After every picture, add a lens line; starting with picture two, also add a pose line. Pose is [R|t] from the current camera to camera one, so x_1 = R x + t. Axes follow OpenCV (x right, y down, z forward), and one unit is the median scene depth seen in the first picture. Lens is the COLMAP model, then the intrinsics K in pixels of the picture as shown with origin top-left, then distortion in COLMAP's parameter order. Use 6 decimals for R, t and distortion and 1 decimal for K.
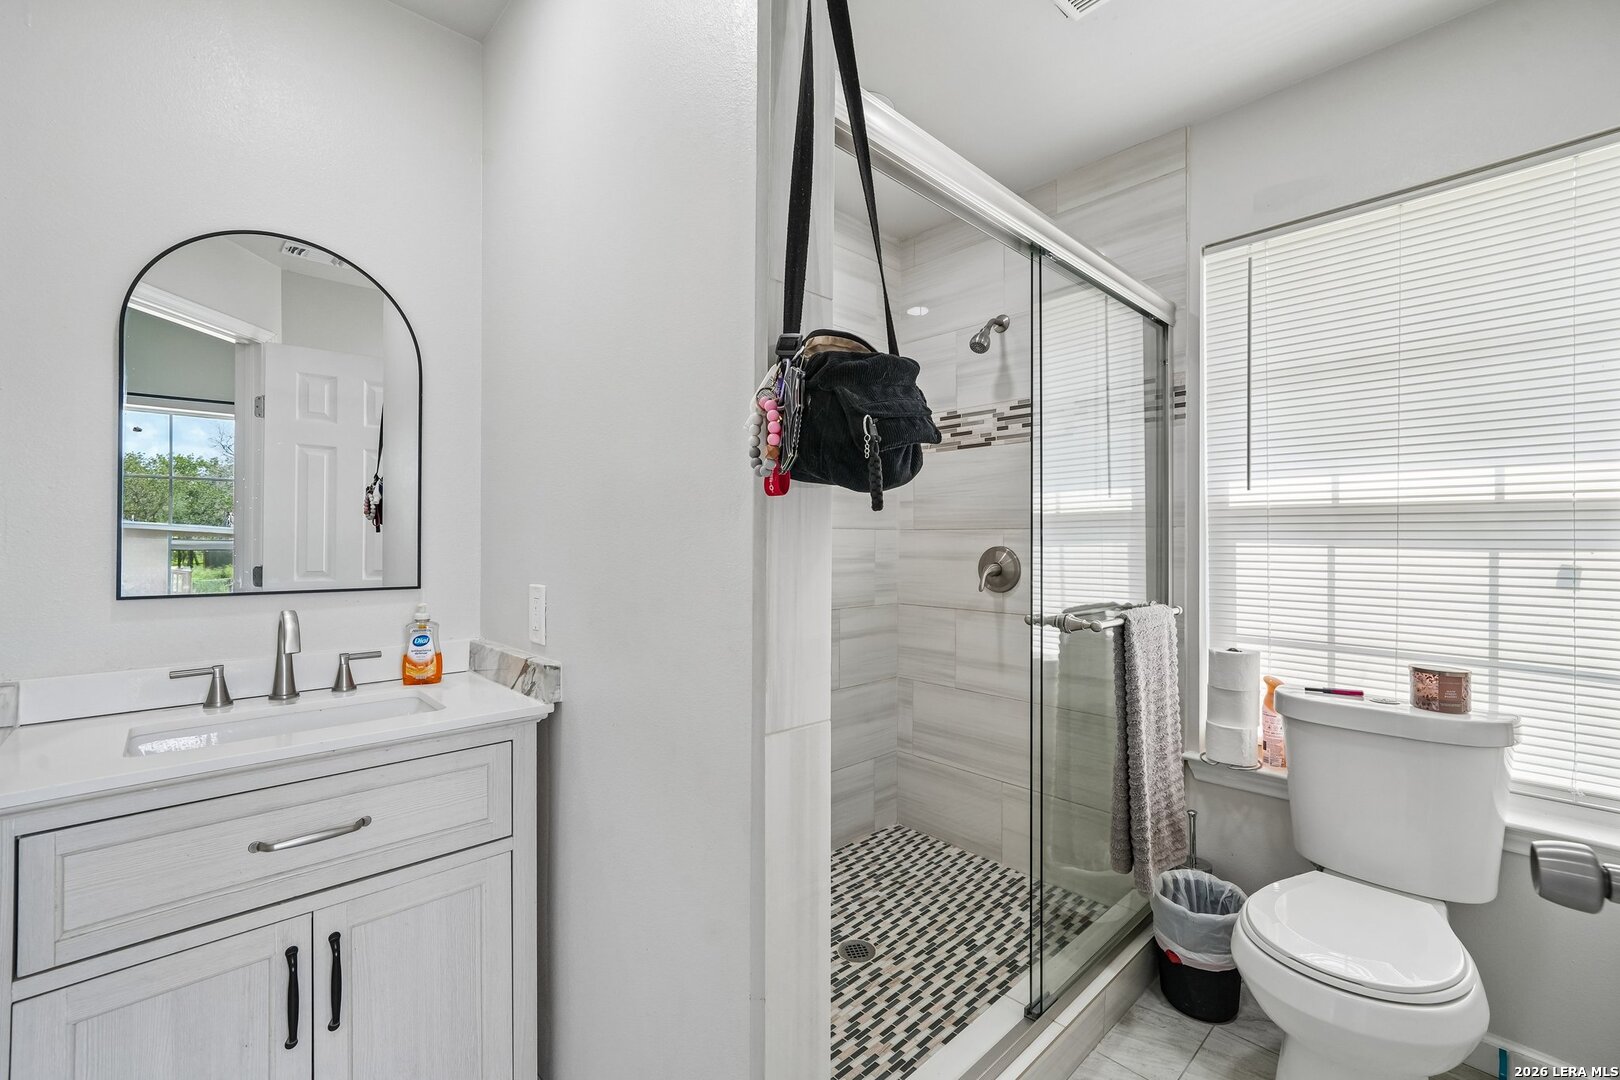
lens RADIAL K [[686.1, 0, 804.0], [0, 686.1, 539.1], [0, 0, 1]] dist [0.000311, 0.000105]
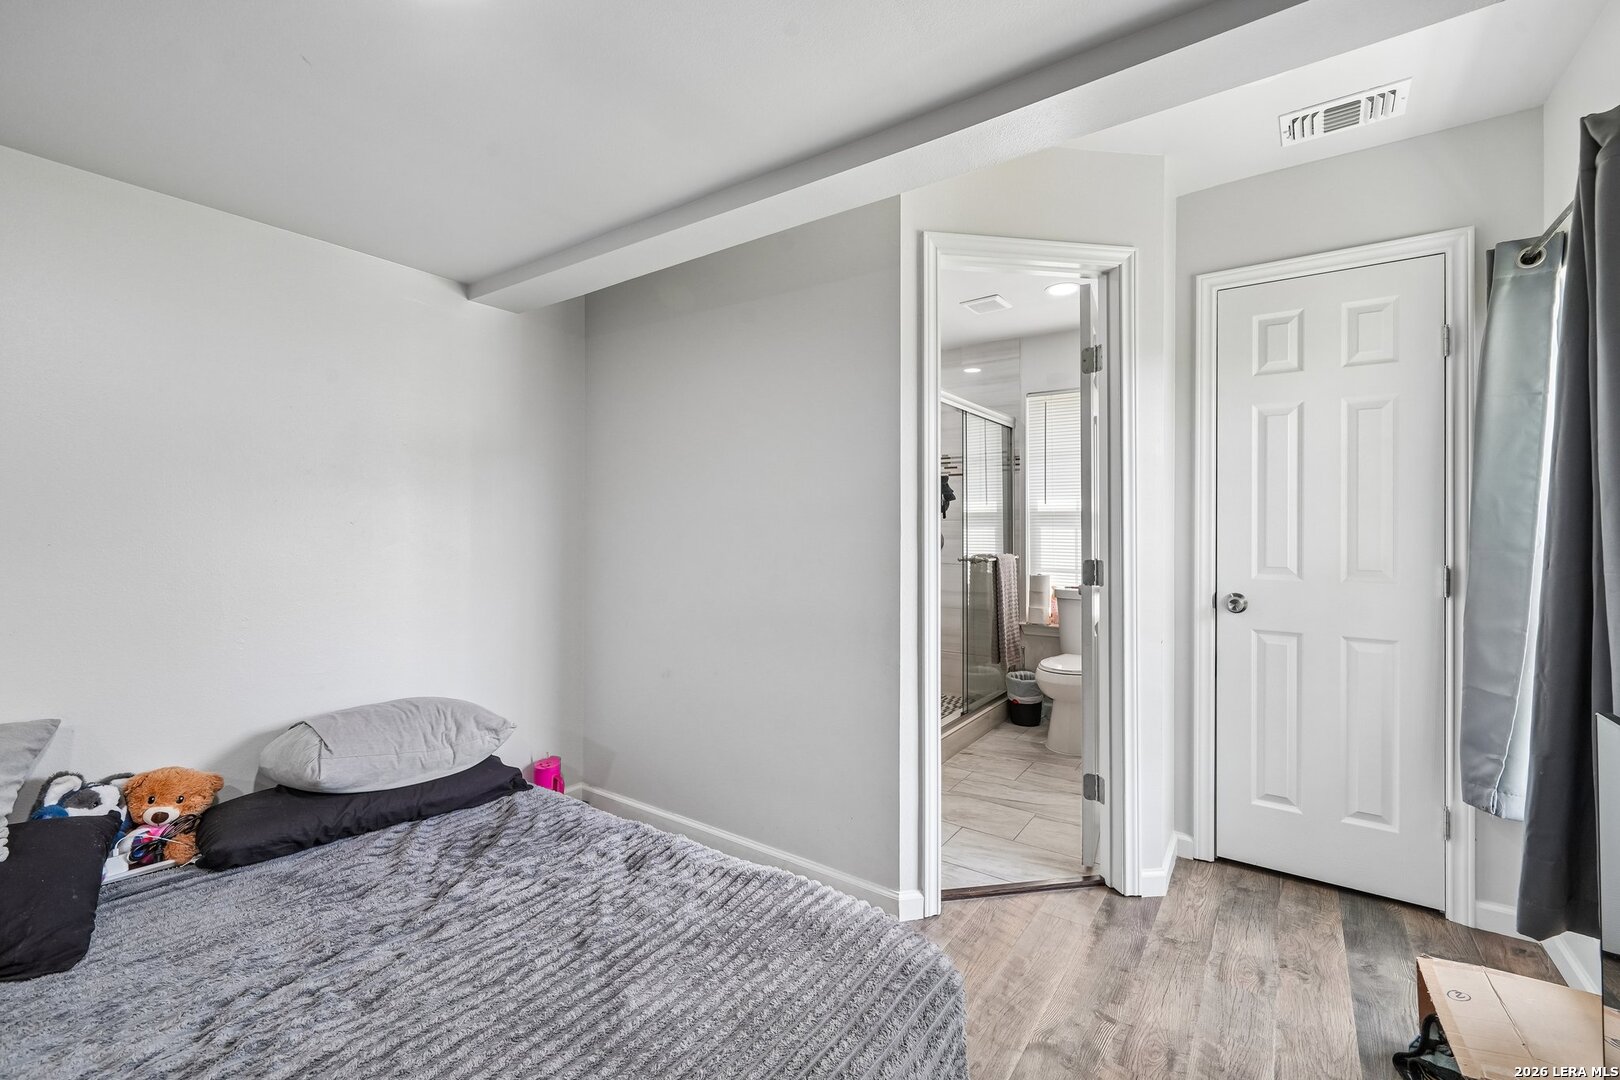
lens RADIAL K [[686.1, 0, 817.8], [0, 686.1, 525.2], [0, 0, 1]] dist [0.000311, 0.000105]
pose [[0.978244, -0.004025, 0.207418, -0.561374], [0.003750, 0.999991, 0.001715, -0.007425], [-0.207423, -0.000900, 0.978251, -1.068466]]
